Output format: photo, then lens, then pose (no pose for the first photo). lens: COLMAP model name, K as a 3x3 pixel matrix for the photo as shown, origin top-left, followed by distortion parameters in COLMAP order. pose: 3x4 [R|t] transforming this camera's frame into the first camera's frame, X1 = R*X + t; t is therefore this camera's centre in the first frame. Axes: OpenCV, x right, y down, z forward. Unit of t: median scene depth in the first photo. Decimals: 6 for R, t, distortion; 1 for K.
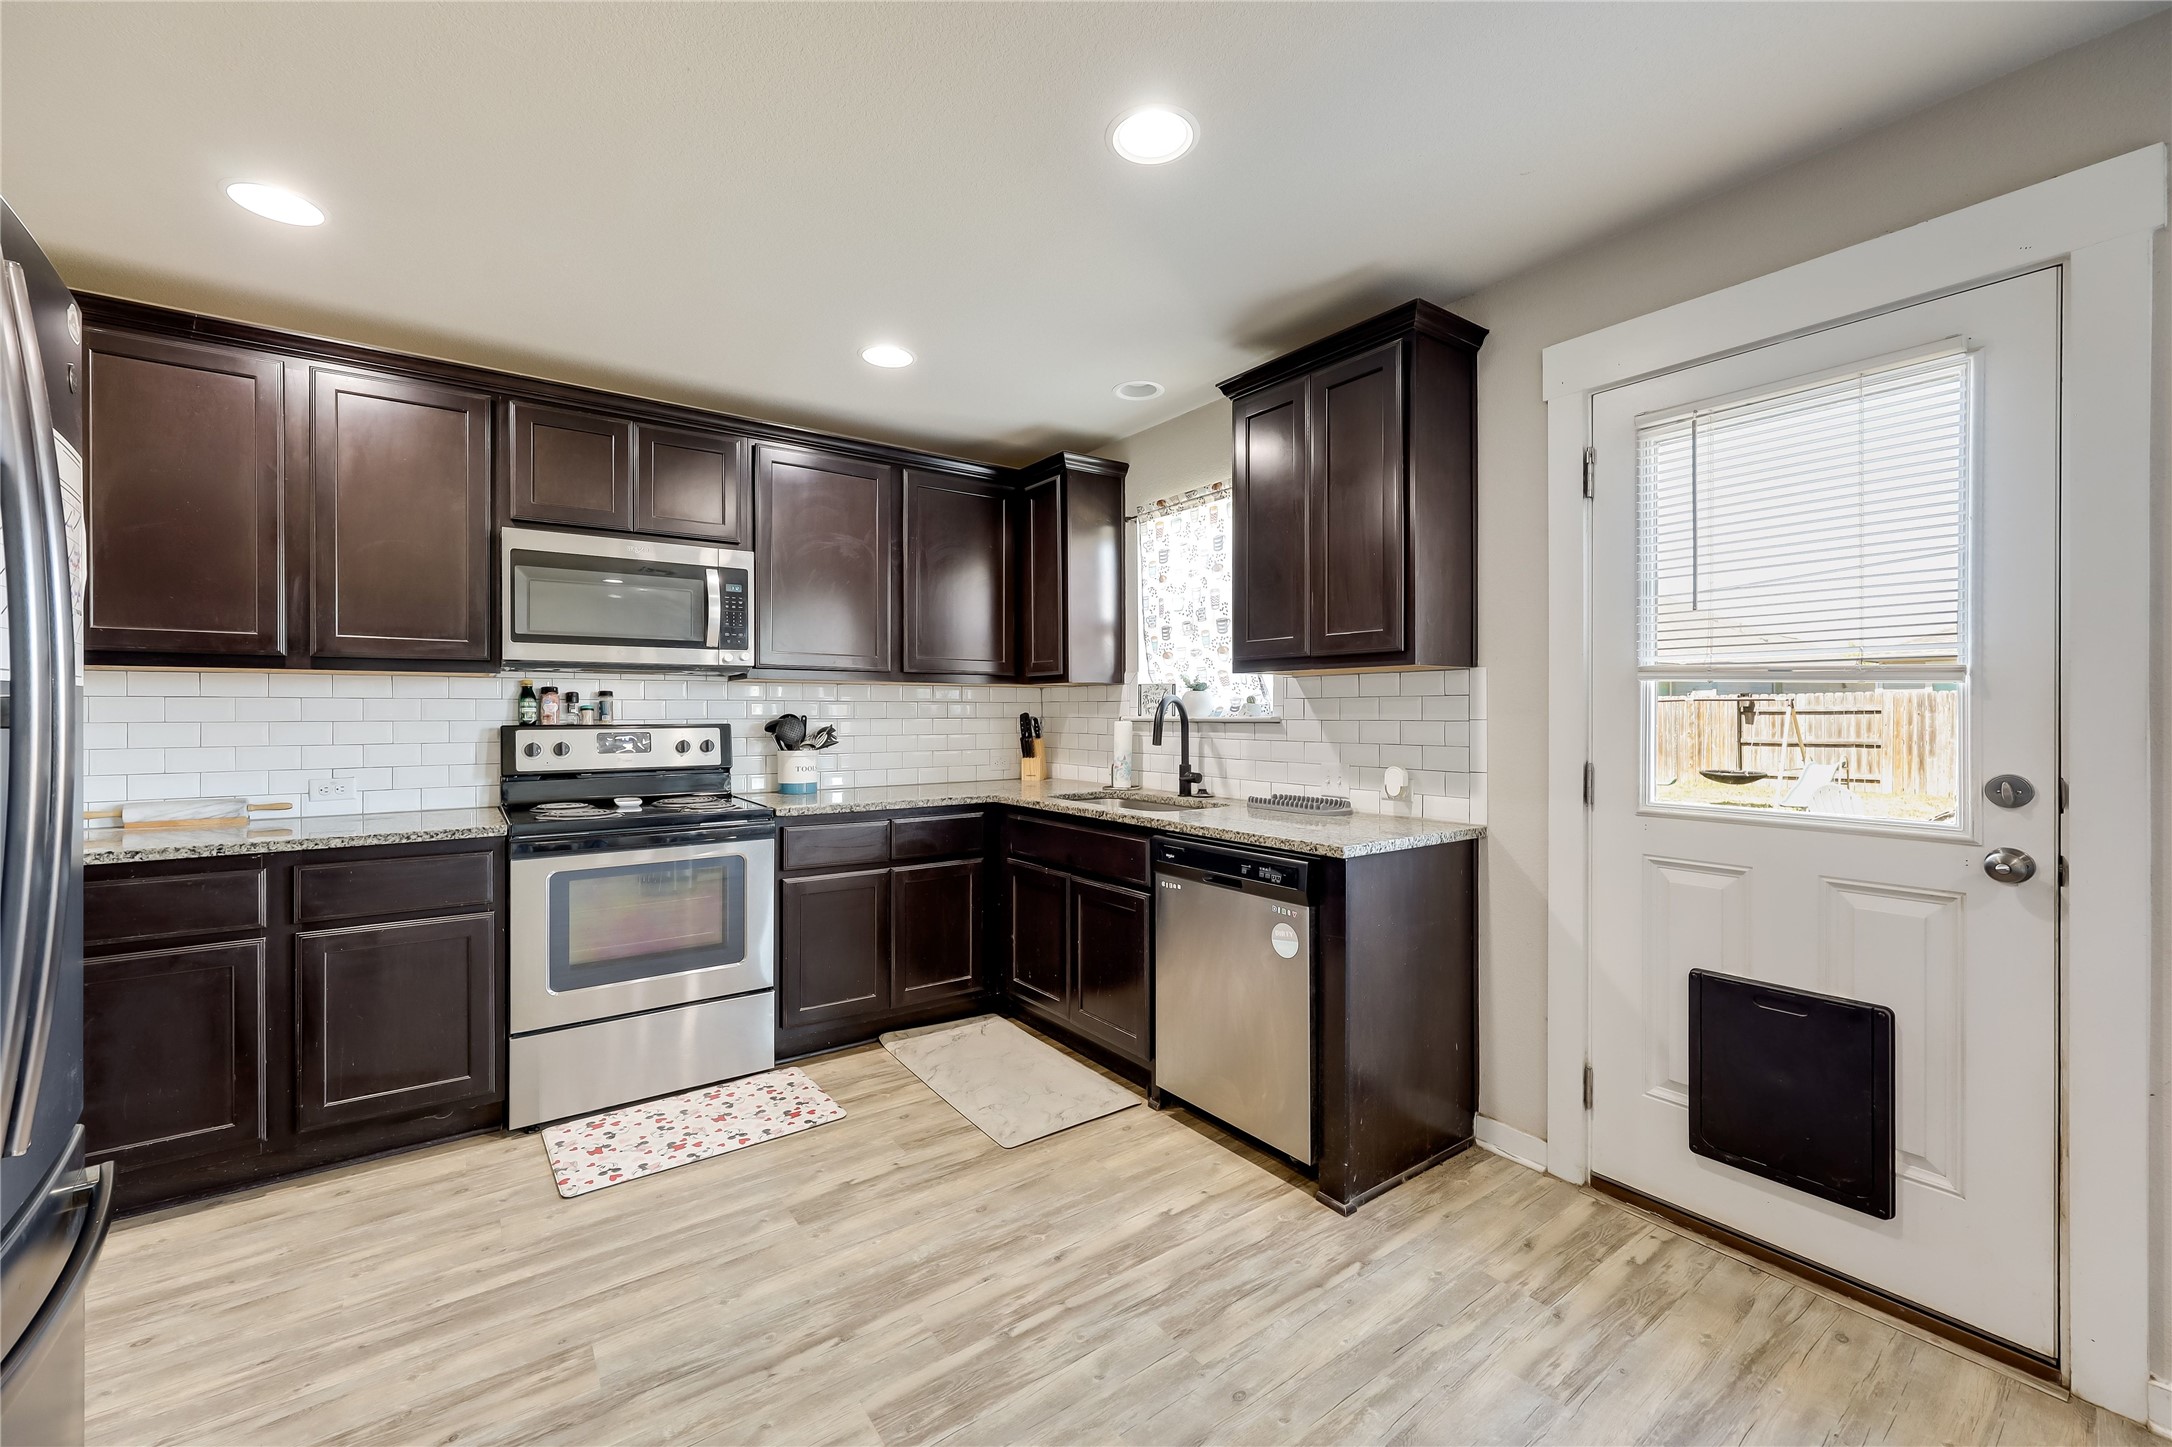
lens RADIAL K [[866.5, 0, 1082.9], [0, 866.5, 714.1], [0, 0, 1]] dist [0.000560, 0.000185]
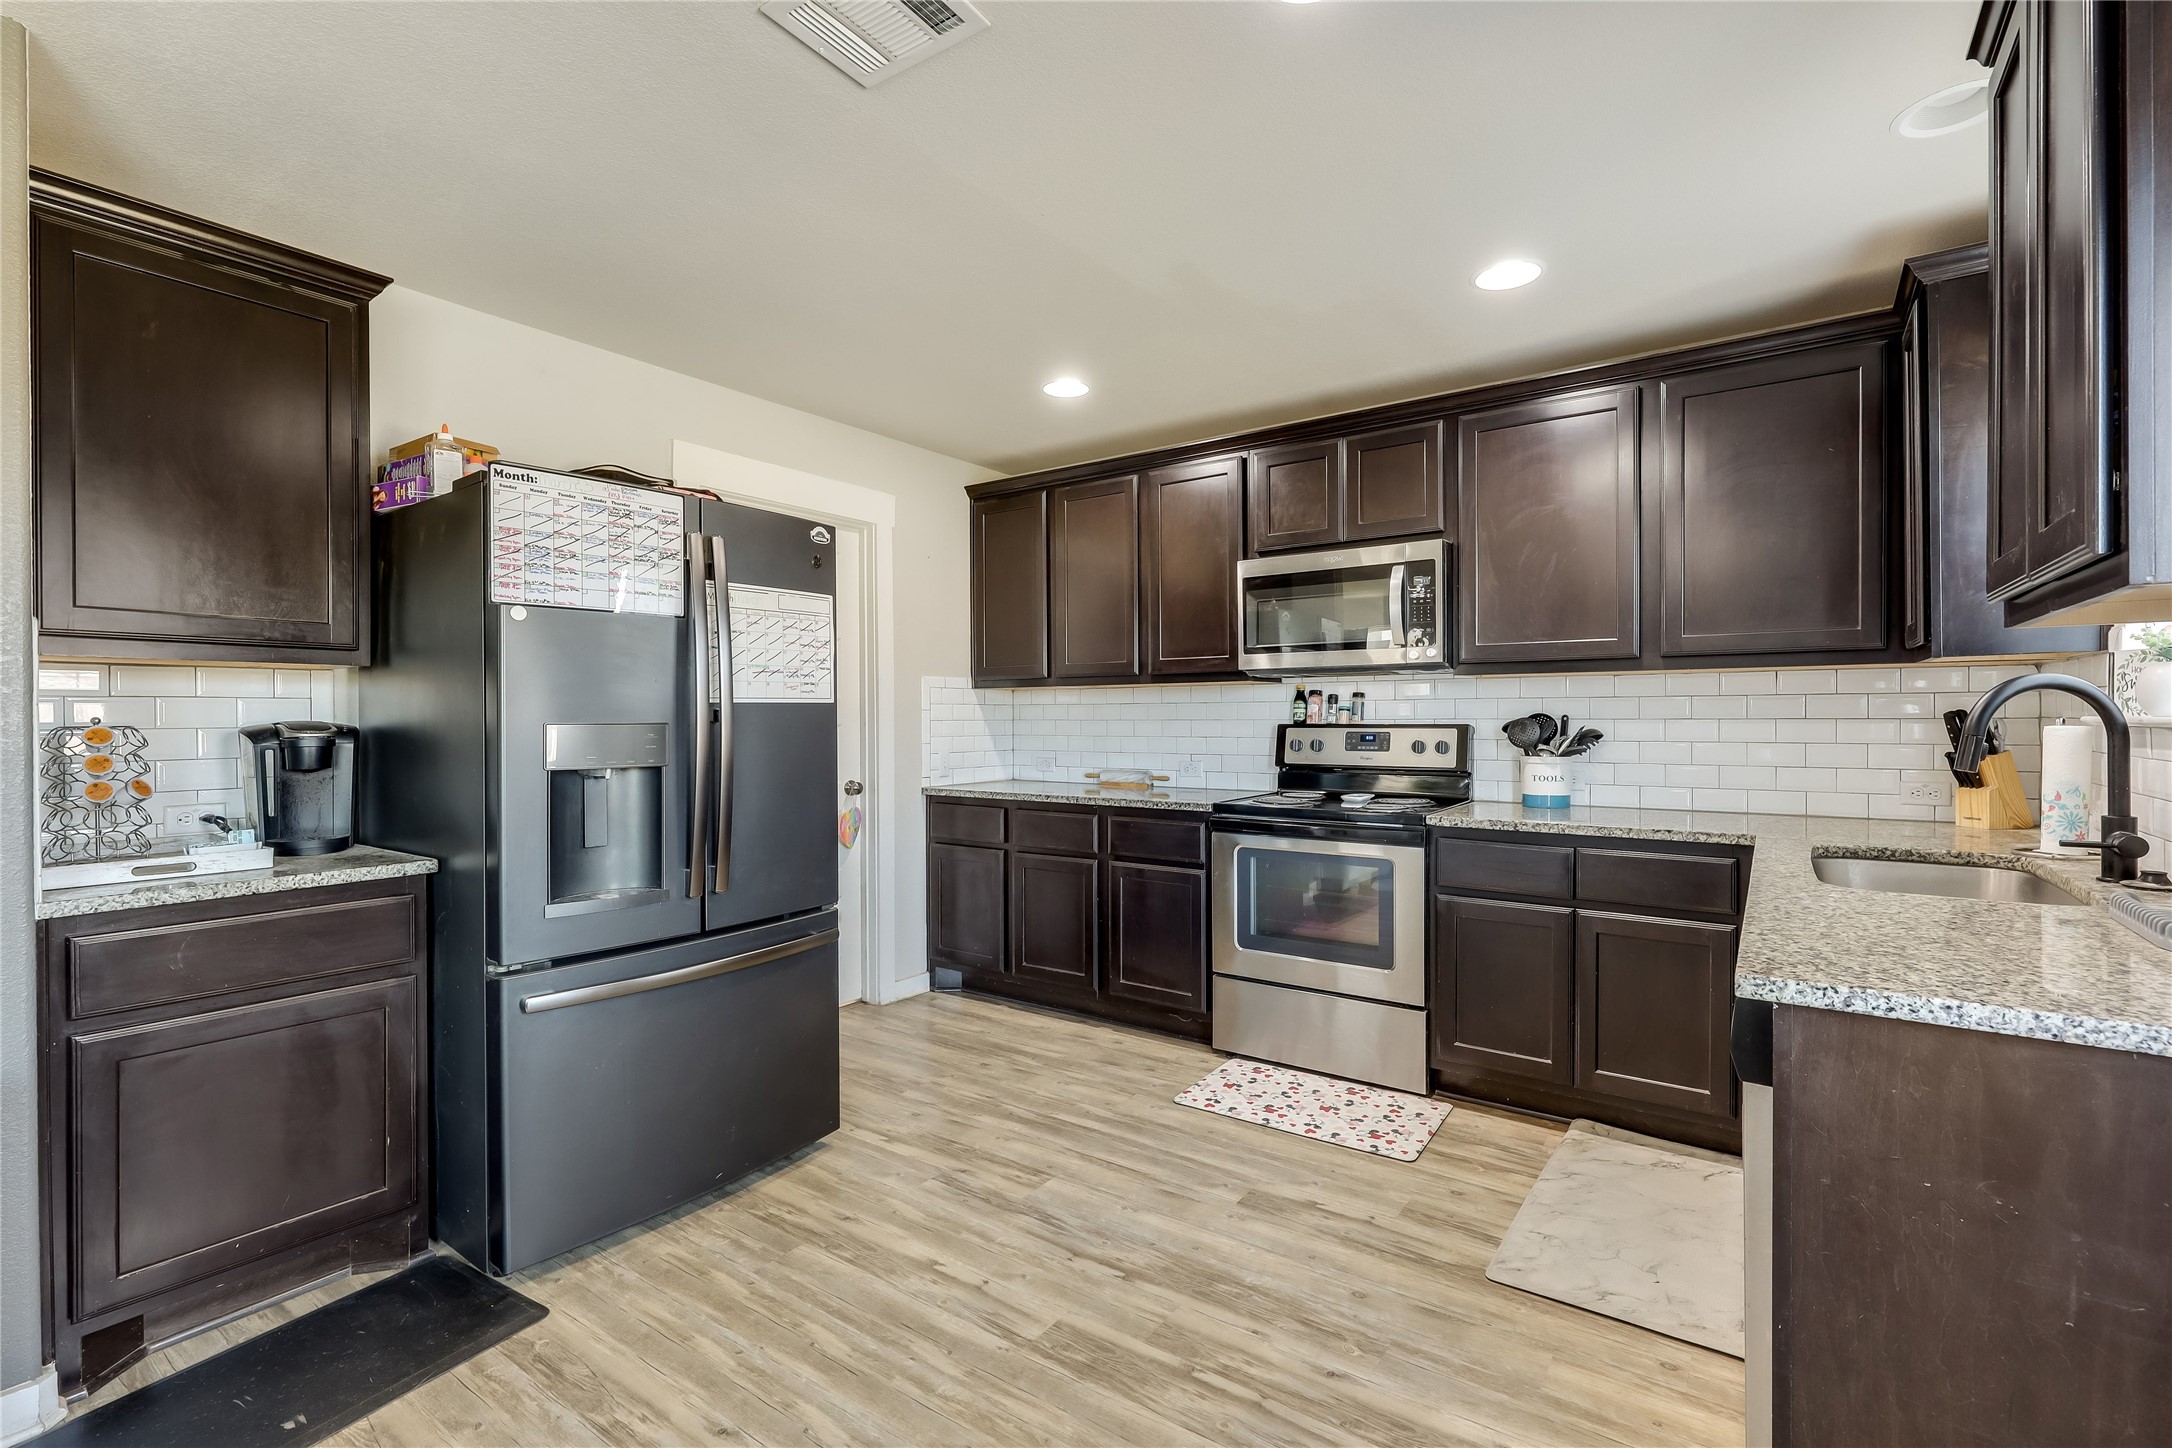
lens RADIAL K [[973.6, 0, 1086.0], [0, 973.6, 724.0], [0, 0, 1]] dist [-0.000565, -0.000076]
pose [[0.316902, 0.008808, -0.948417, 0.546479], [0.003787, 0.999937, 0.010552, -0.001994], [0.948451, -0.006936, 0.316849, 0.345922]]
